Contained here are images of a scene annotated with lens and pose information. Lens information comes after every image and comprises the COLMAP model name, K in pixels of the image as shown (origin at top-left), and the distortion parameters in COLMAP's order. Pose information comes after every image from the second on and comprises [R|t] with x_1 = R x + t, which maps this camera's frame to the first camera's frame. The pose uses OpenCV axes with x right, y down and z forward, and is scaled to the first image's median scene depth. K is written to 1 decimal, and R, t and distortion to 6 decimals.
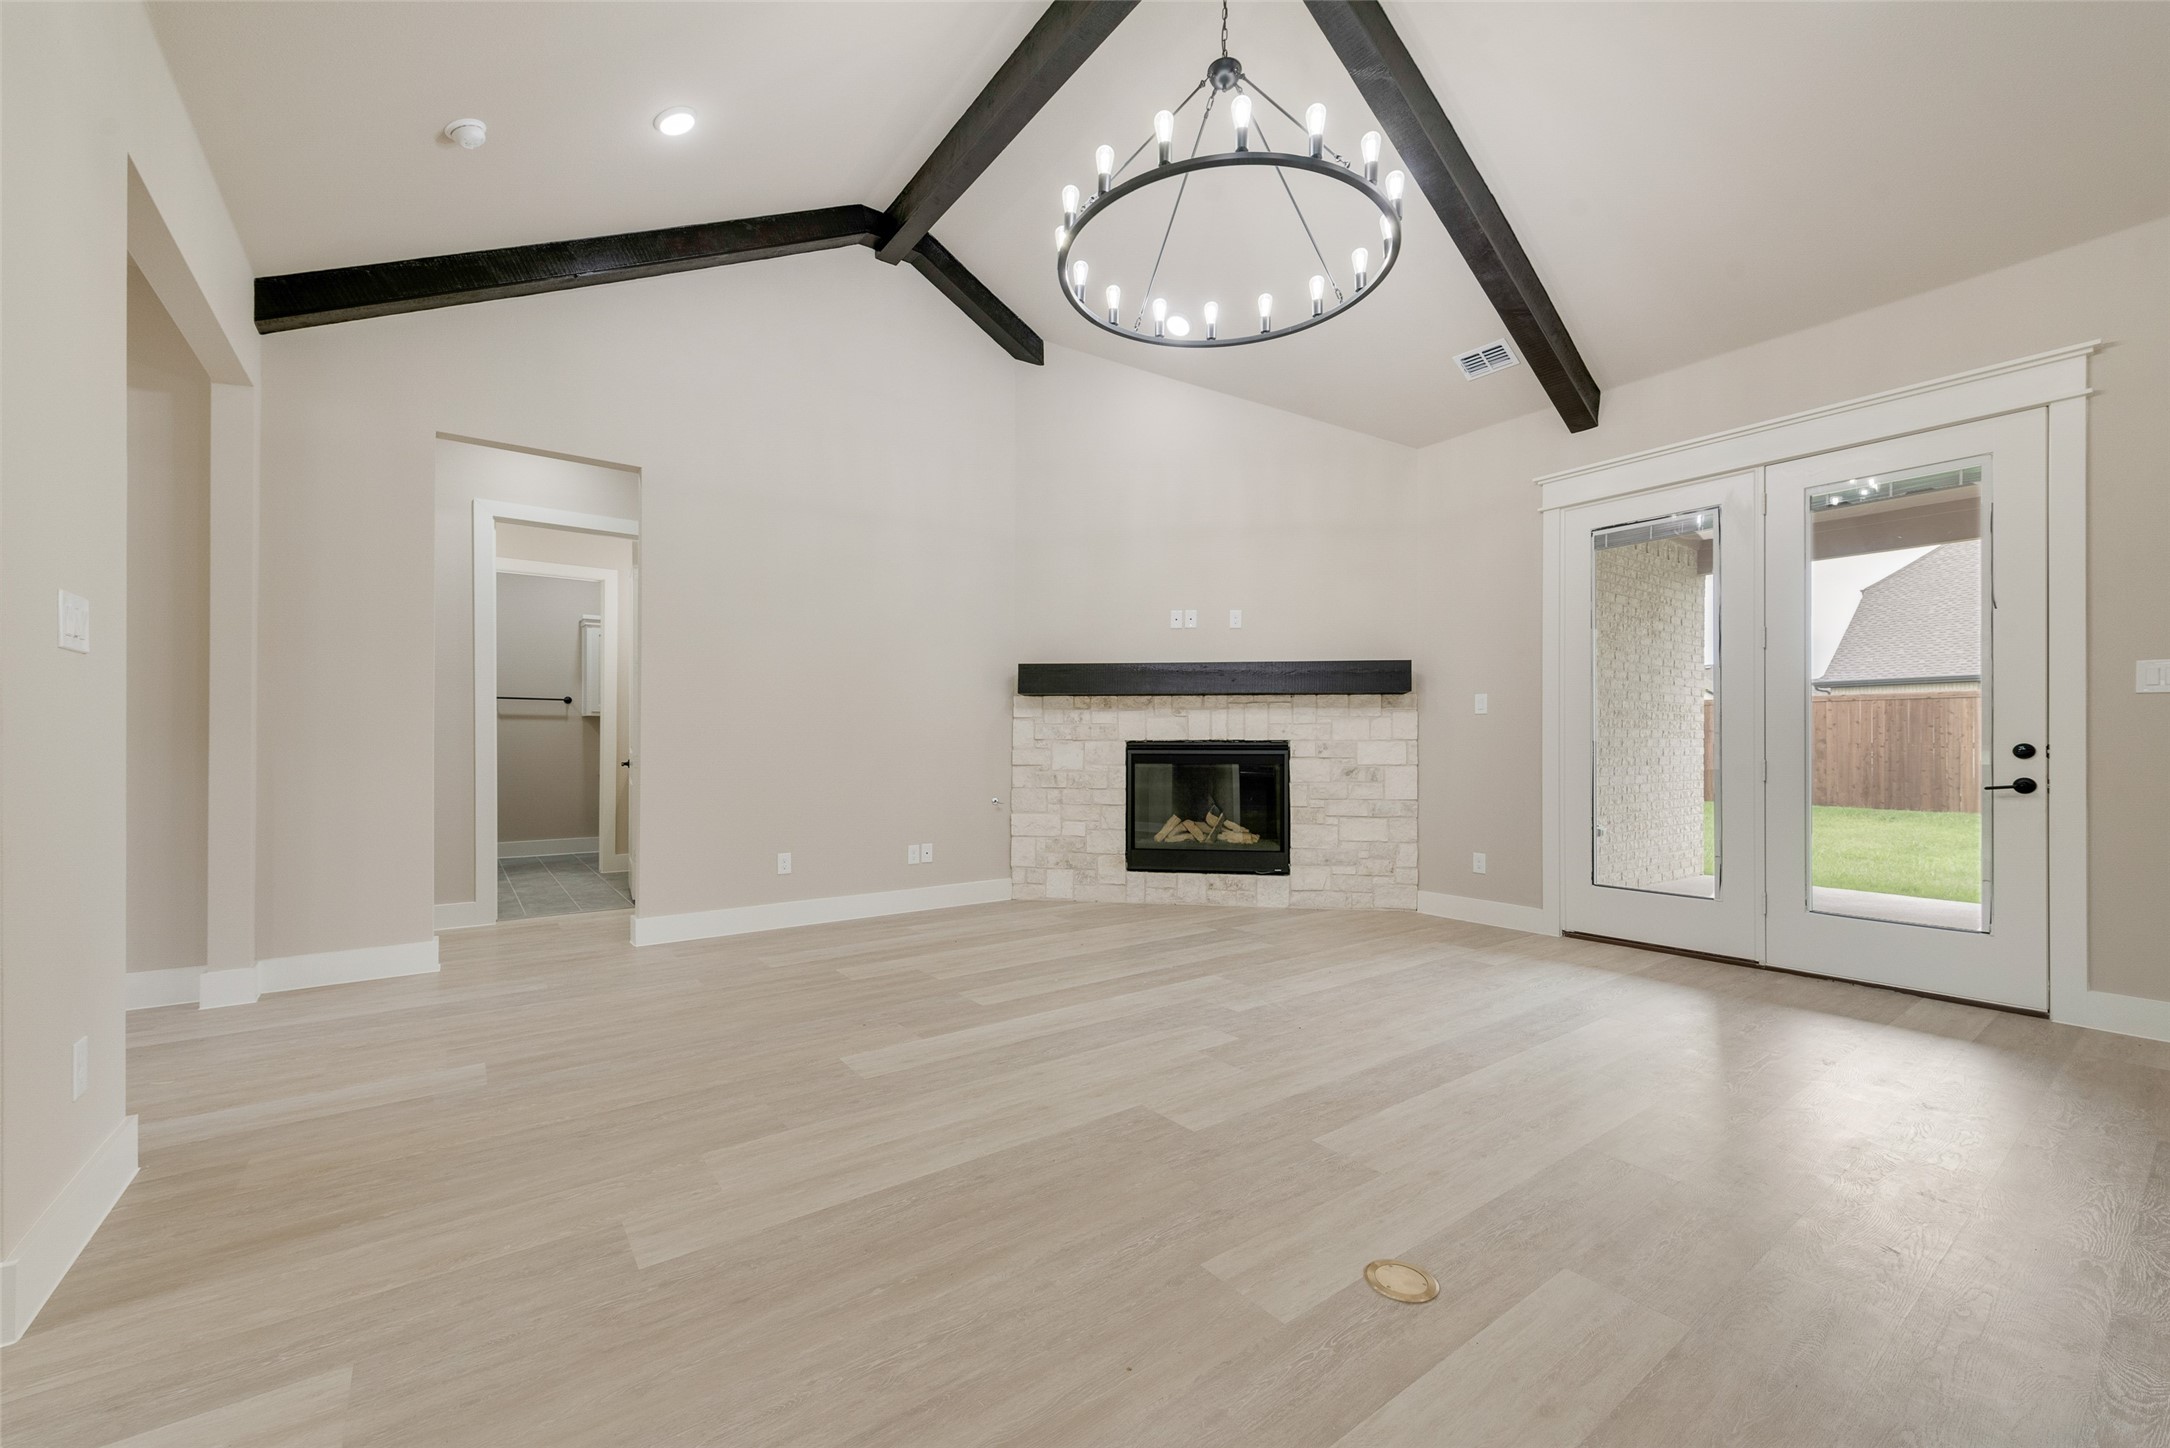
lens RADIAL K [[856.0, 0, 1071.9], [0, 856.0, 746.0], [0, 0, 1]] dist [0.016041, -0.003983]
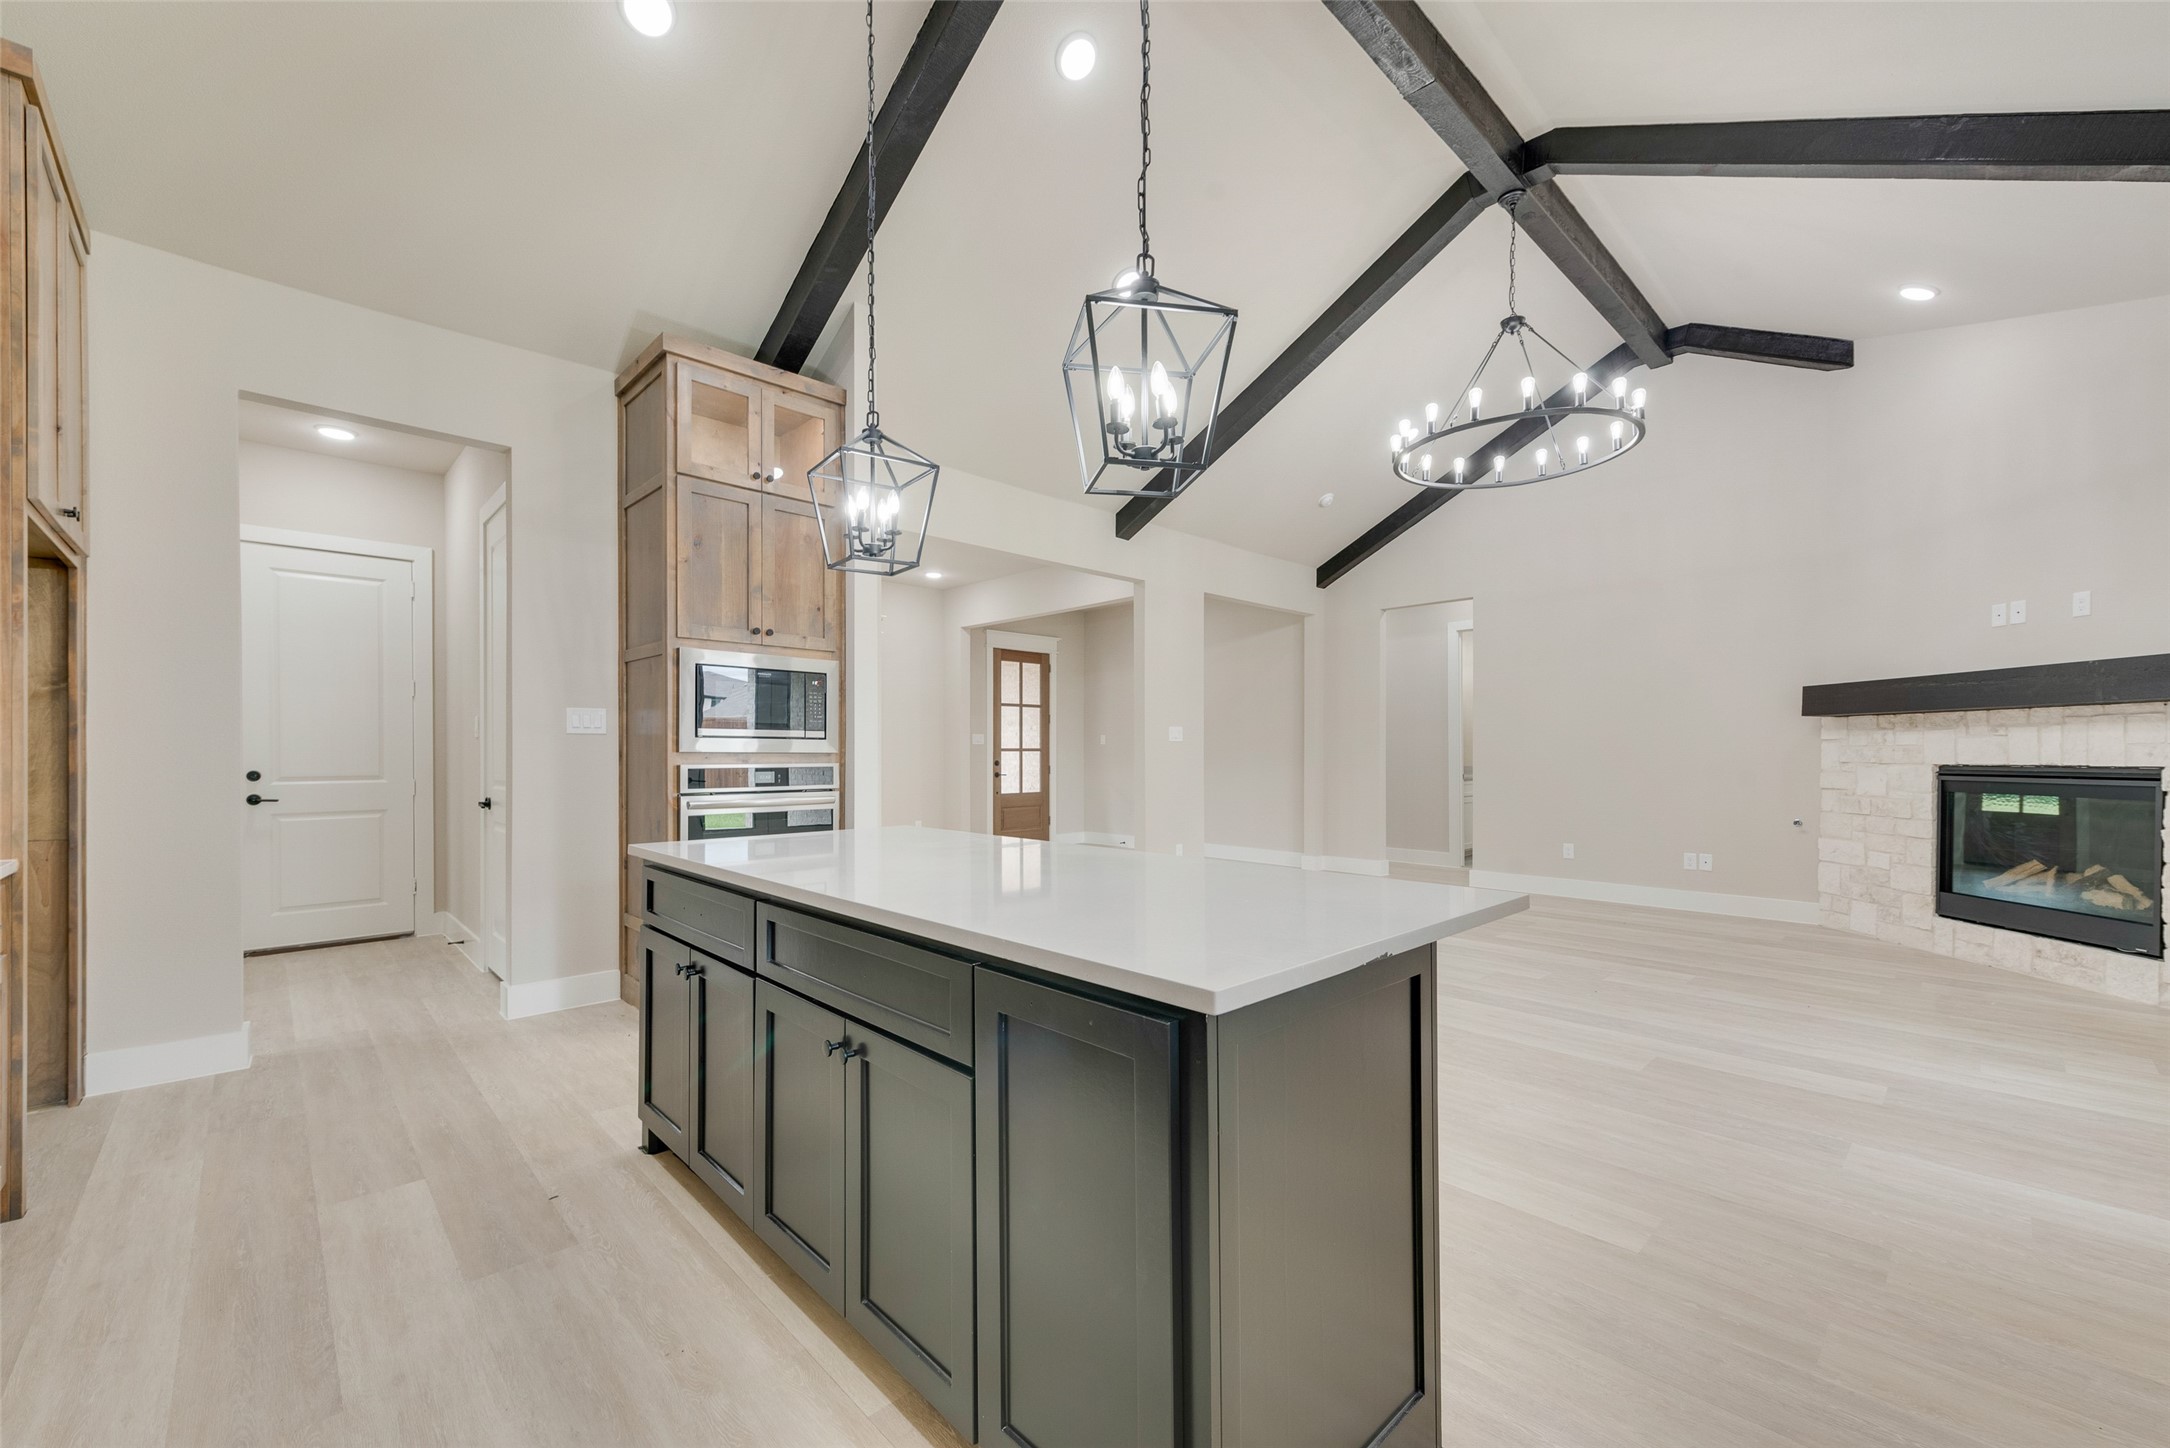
lens RADIAL K [[856.0, 0, 1085.9], [0, 856.0, 752.1], [0, 0, 1]] dist [0.016041, -0.003983]
pose [[0.132500, -0.002989, -0.991178, 0.844455], [-0.000091, 0.999995, -0.003027, -0.016888], [0.991183, 0.000491, 0.132499, 0.036946]]
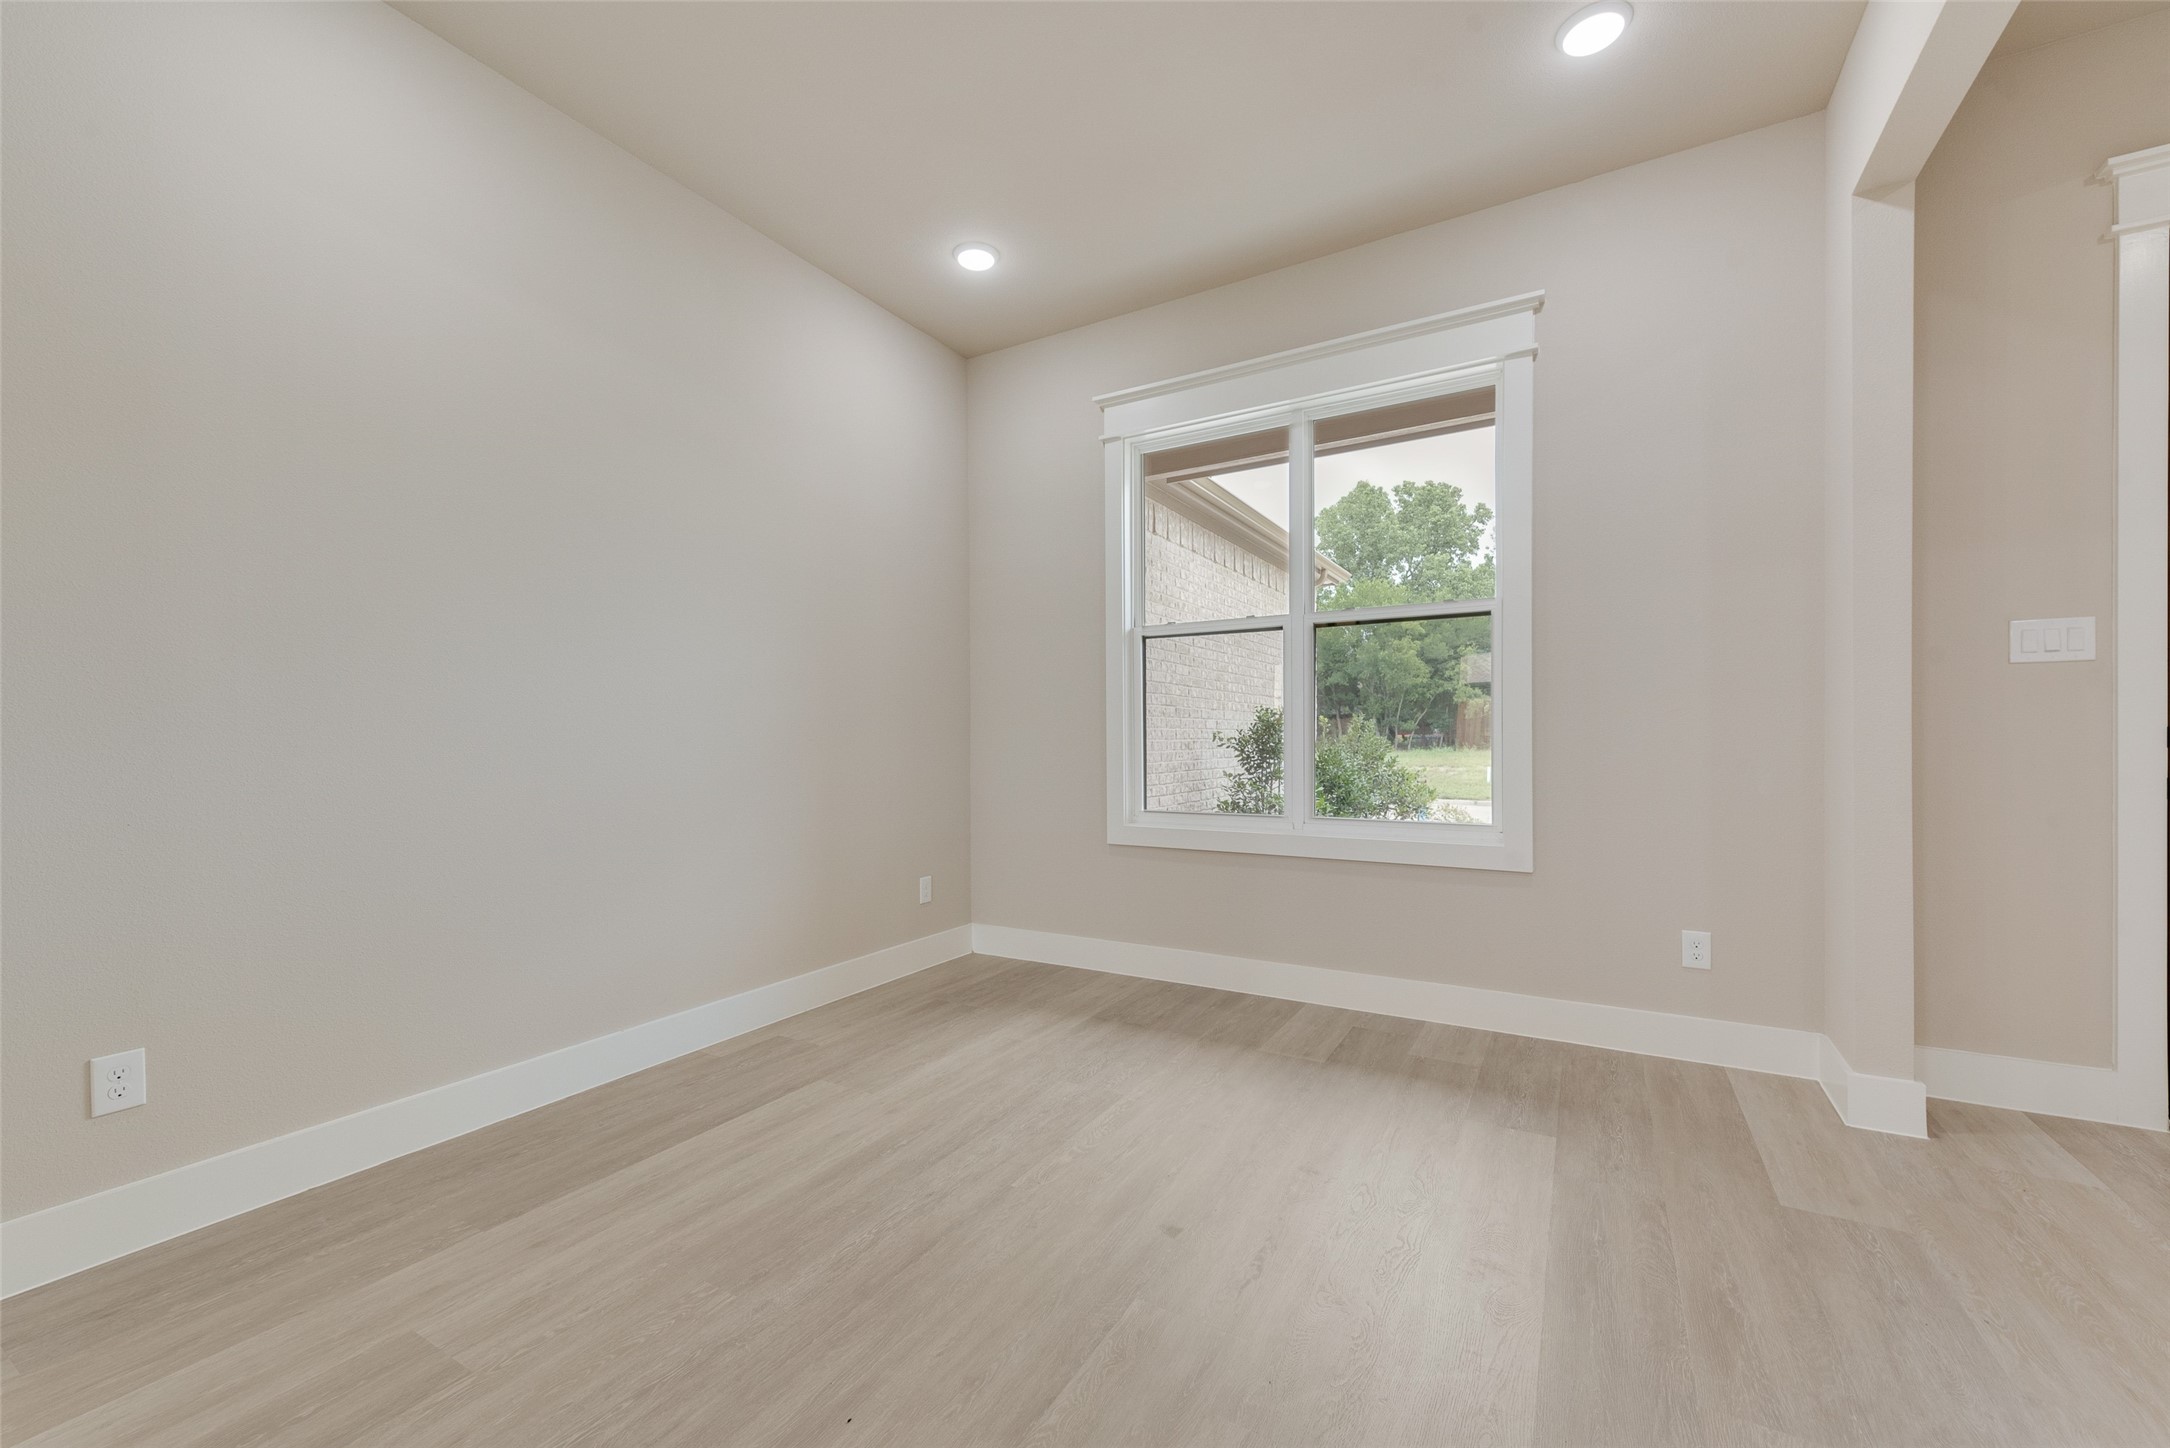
lens RADIAL K [[856.0, 0, 1092.7], [0, 856.0, 741.0], [0, 0, 1]] dist [0.016041, -0.003983]
pose [[-0.918504, 0.001137, -0.395410, -0.327765], [0.000582, 0.999999, 0.001525, 0.001091], [0.395411, 0.001171, -0.918504, 0.260041]]
